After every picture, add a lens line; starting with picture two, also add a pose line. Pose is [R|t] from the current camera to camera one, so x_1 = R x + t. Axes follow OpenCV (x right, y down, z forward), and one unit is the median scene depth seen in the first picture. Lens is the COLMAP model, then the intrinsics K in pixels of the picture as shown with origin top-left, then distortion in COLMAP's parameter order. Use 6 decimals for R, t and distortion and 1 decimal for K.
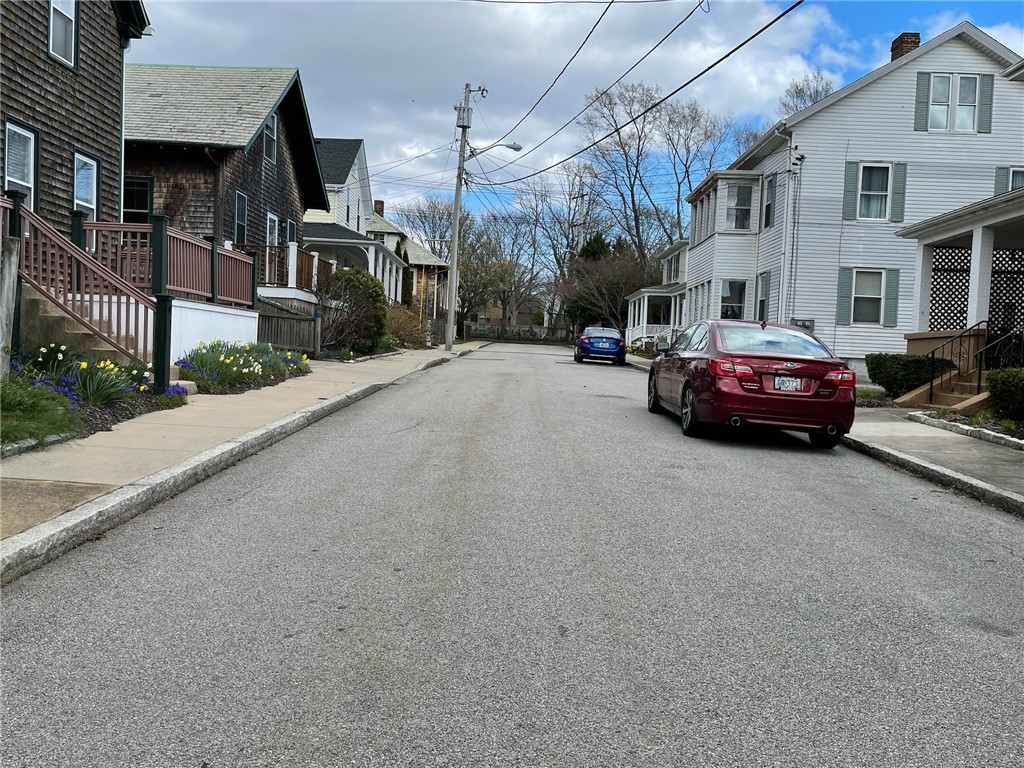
lens RADIAL K [[926.7, 0, 512.0], [0, 926.7, 384.0], [0, 0, 1]] dist [0.093819, -0.130229]
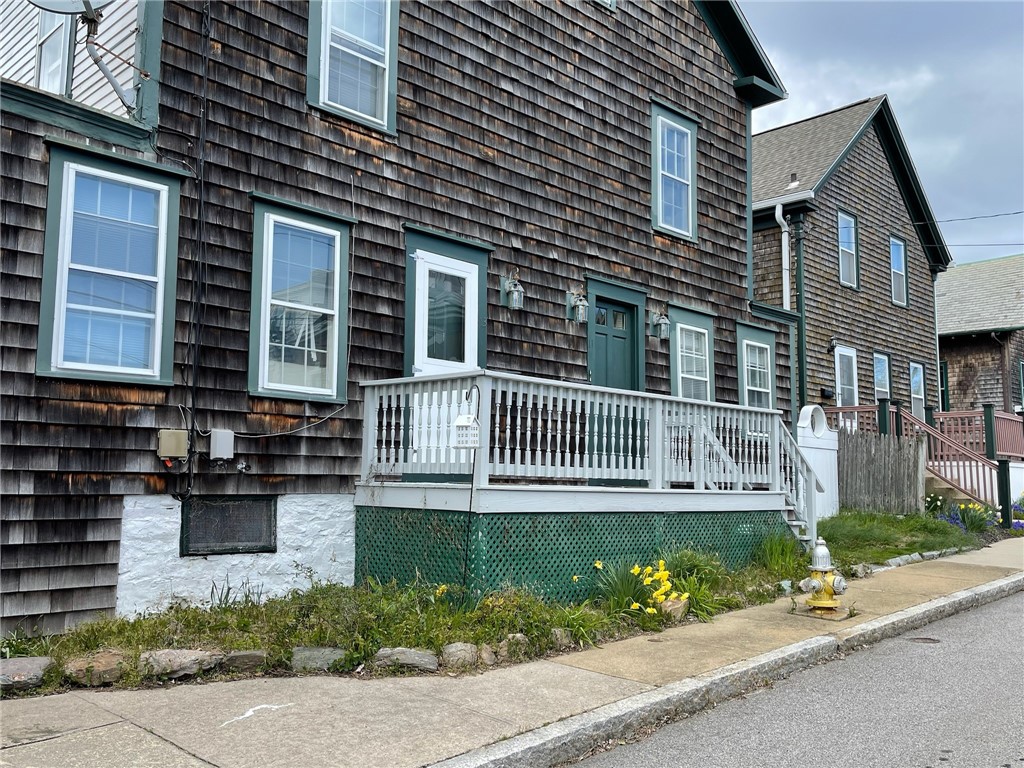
lens RADIAL K [[926.7, 0, 512.0], [0, 926.7, 384.0], [0, 0, 1]] dist [0.093819, -0.130229]
pose [[0.726044, -0.118560, -0.677350, 0.057619], [0.004154, 0.985763, -0.168091, 0.023423], [0.687636, 0.119228, 0.716200, -0.420213]]
